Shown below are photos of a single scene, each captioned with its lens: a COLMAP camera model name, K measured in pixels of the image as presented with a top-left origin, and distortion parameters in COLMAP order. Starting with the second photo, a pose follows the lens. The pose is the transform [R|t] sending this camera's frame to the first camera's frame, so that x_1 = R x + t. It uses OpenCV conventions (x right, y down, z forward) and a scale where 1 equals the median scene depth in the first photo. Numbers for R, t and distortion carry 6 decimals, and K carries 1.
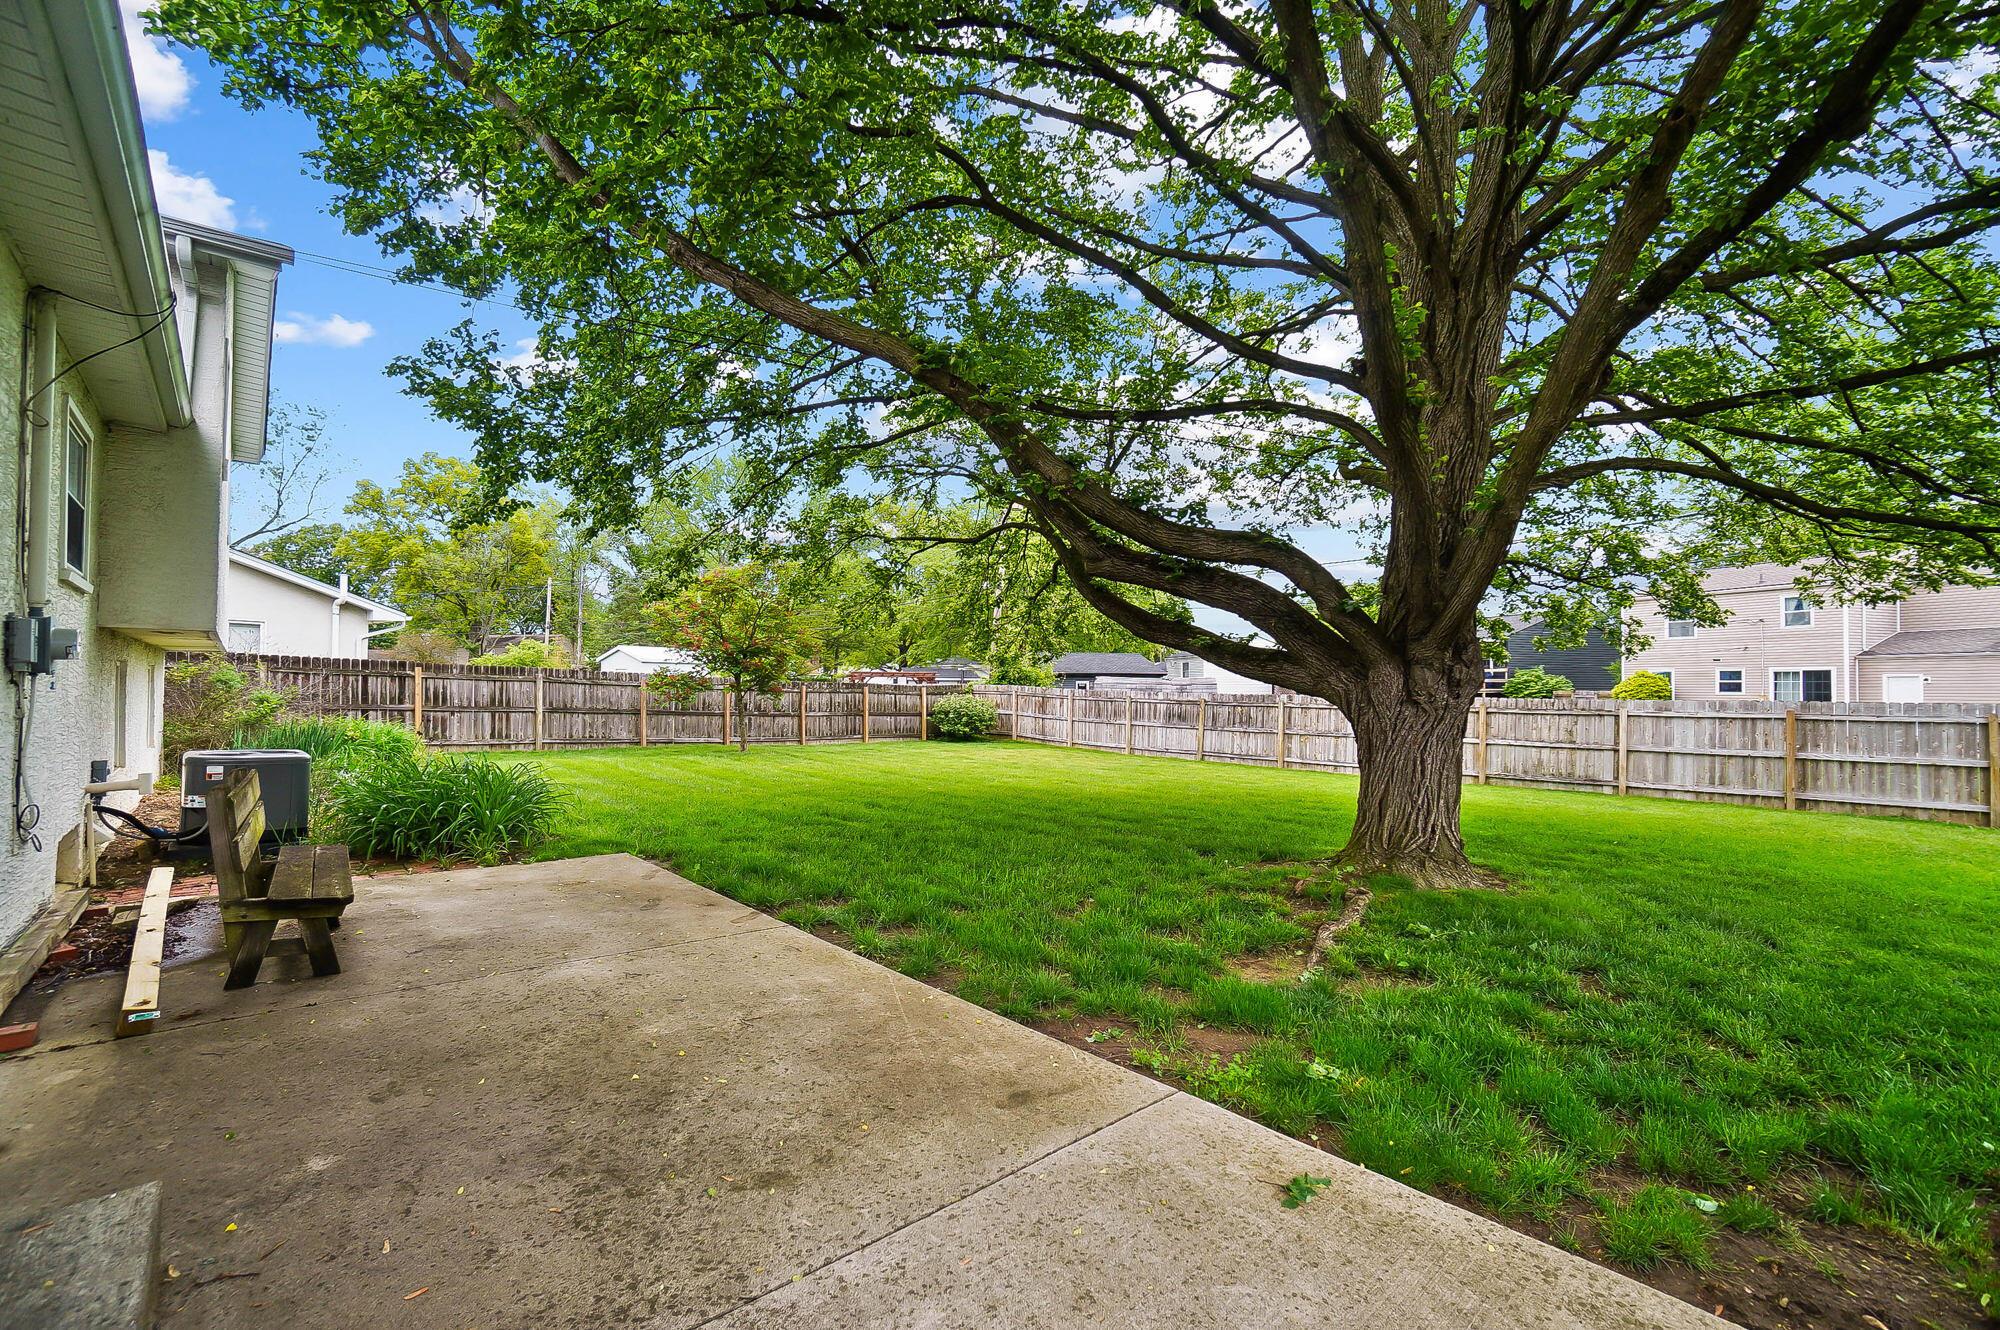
lens RADIAL K [[852.9, 0, 1000.0], [0, 852.9, 665.0], [0, 0, 1]] dist [-0.000284, 0.000182]
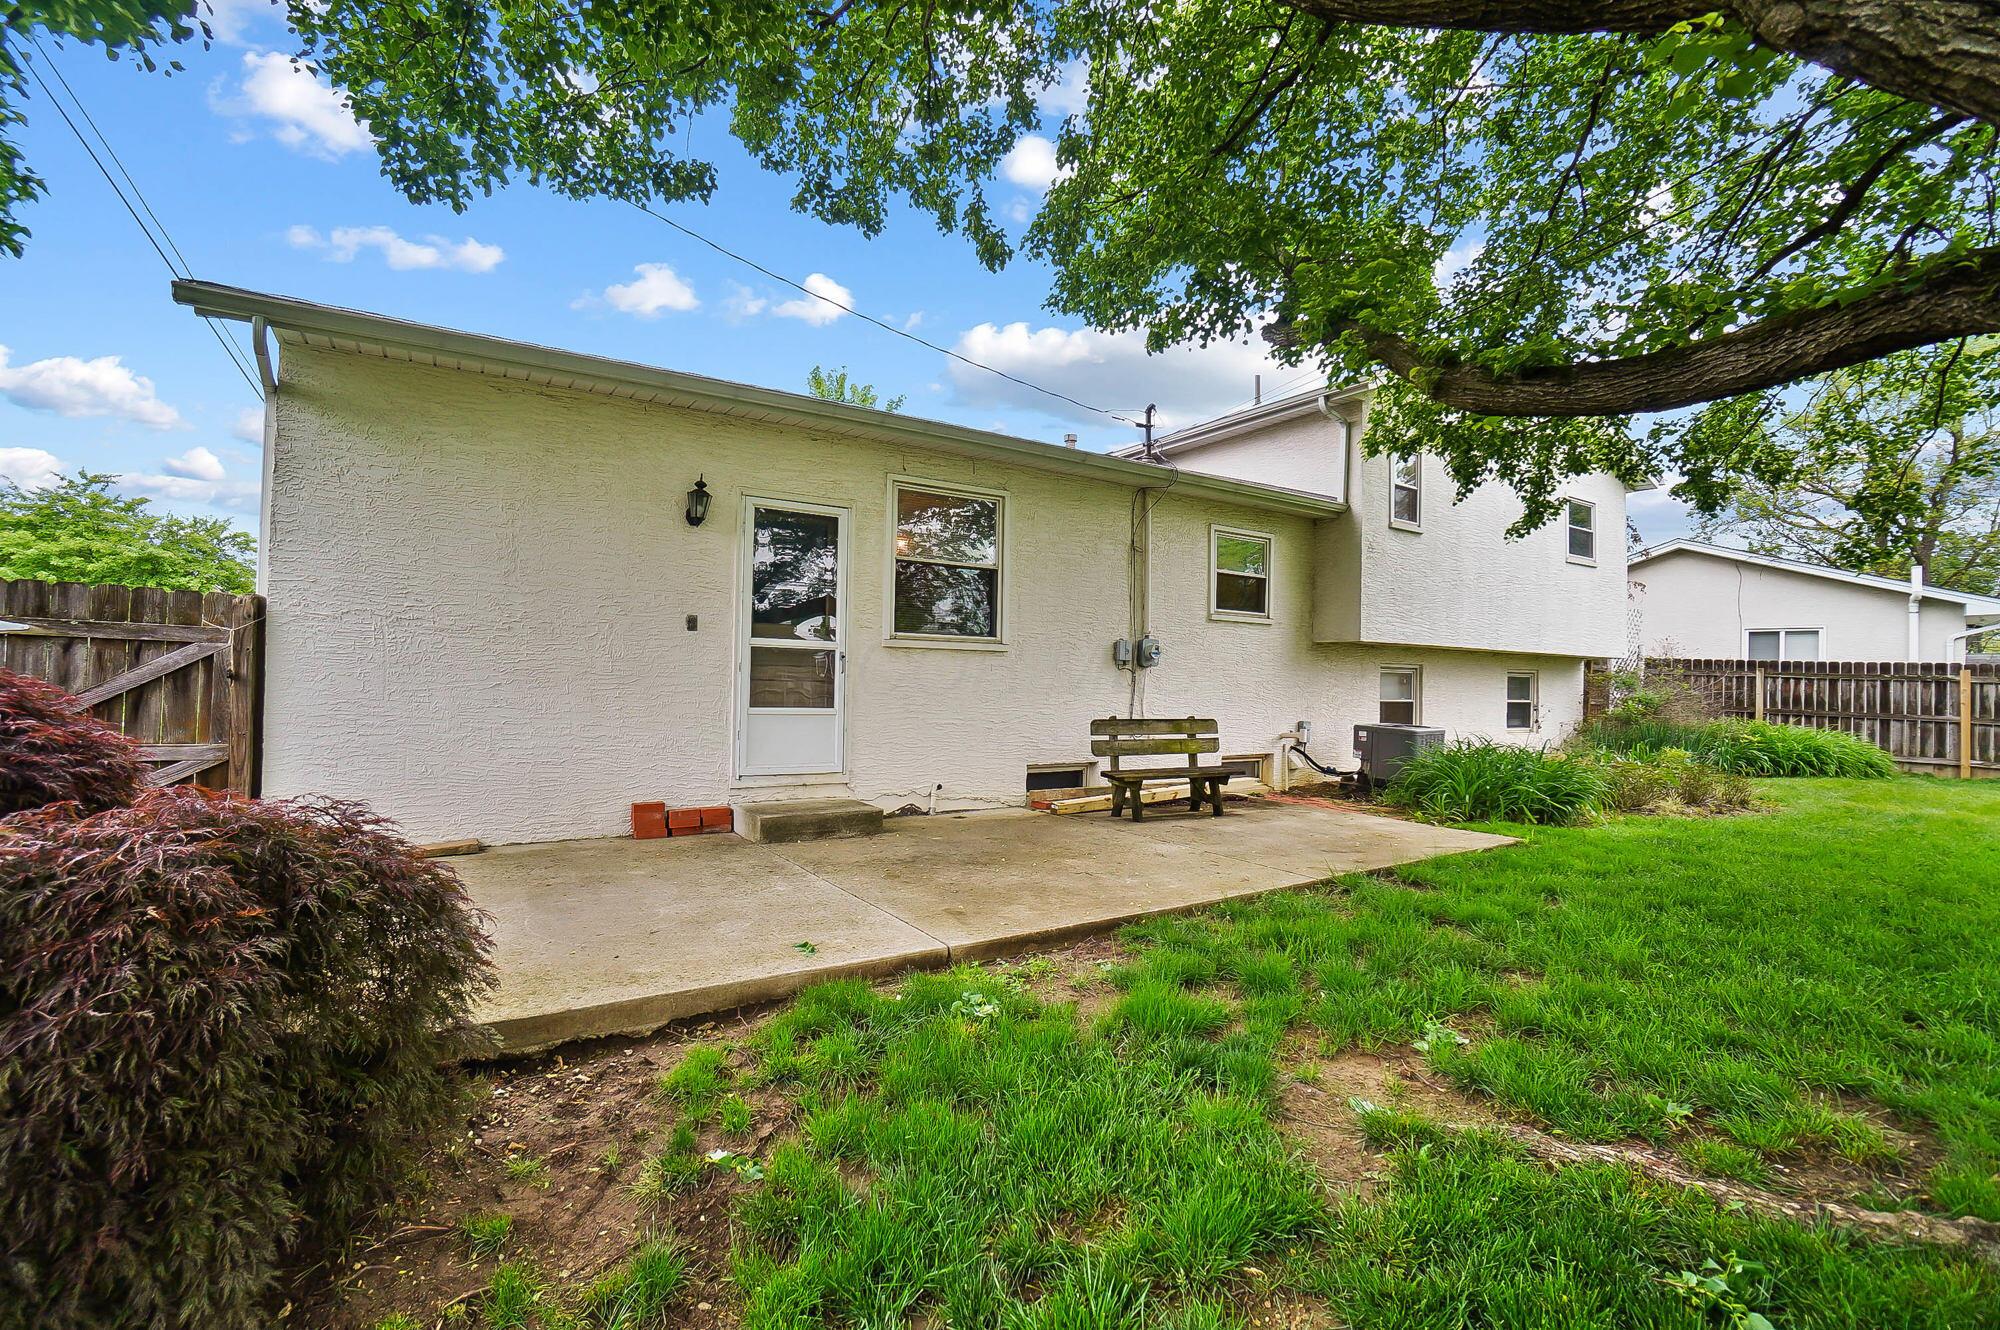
lens RADIAL K [[852.9, 0, 1000.0], [0, 852.9, 665.0], [0, 0, 1]] dist [-0.000284, 0.000182]
pose [[-0.142679, -0.028318, -0.989364, 0.246638], [0.005685, 0.999551, -0.029429, 0.016196], [0.989753, -0.009823, -0.142454, 0.205999]]
